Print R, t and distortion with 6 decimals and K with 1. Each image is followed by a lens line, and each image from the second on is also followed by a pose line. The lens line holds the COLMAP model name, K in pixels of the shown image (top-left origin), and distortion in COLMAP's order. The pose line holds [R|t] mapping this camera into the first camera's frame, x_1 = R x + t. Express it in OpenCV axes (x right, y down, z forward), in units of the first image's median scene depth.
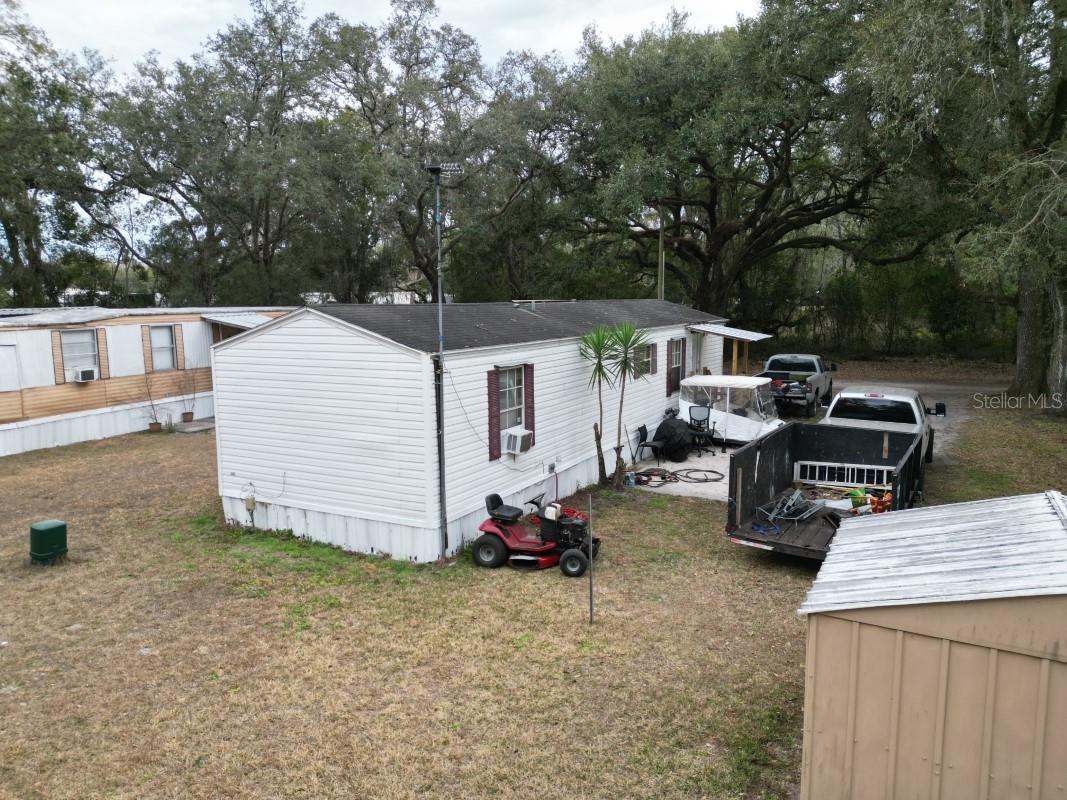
lens RADIAL K [[741.8, 0, 533.5], [0, 741.8, 400.0], [0, 0, 1]] dist [0.068729, -0.069208]
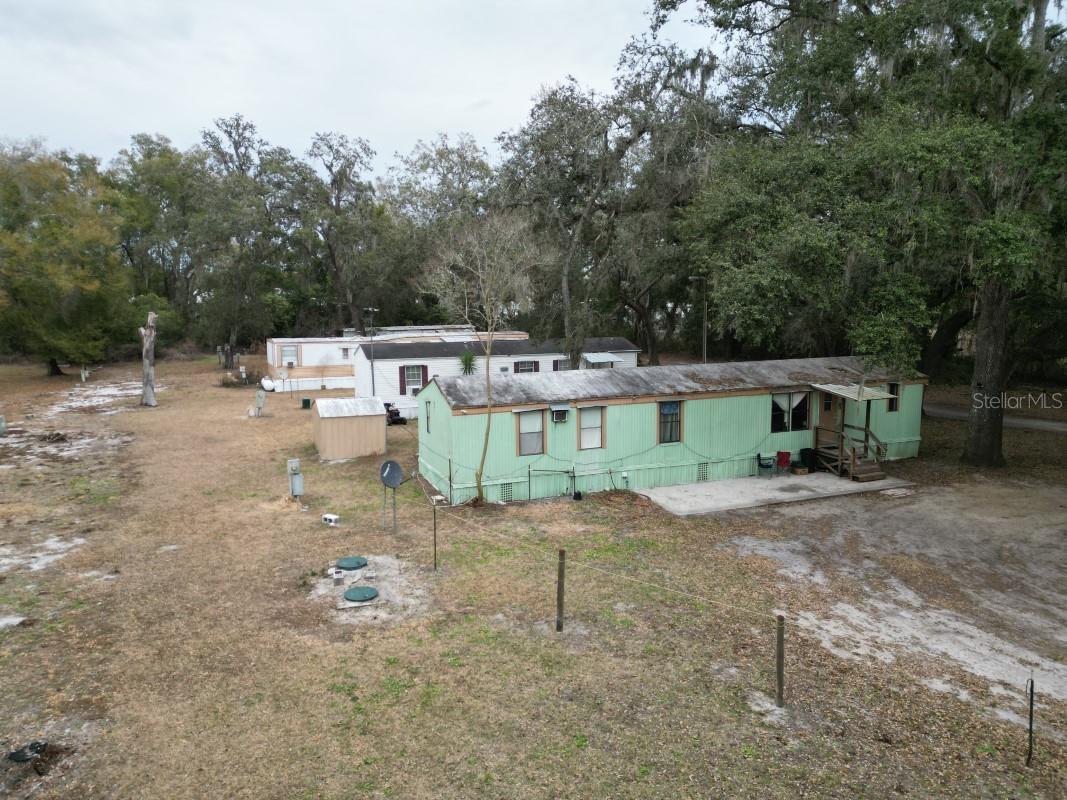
lens RADIAL K [[741.8, 0, 533.5], [0, 741.8, 400.0], [0, 0, 1]] dist [0.068729, -0.069208]
pose [[0.774482, 0.090920, -0.626028, 1.374945], [-0.086557, 0.995541, 0.037502, -0.037838], [0.626647, 0.025143, 0.778898, -0.644508]]
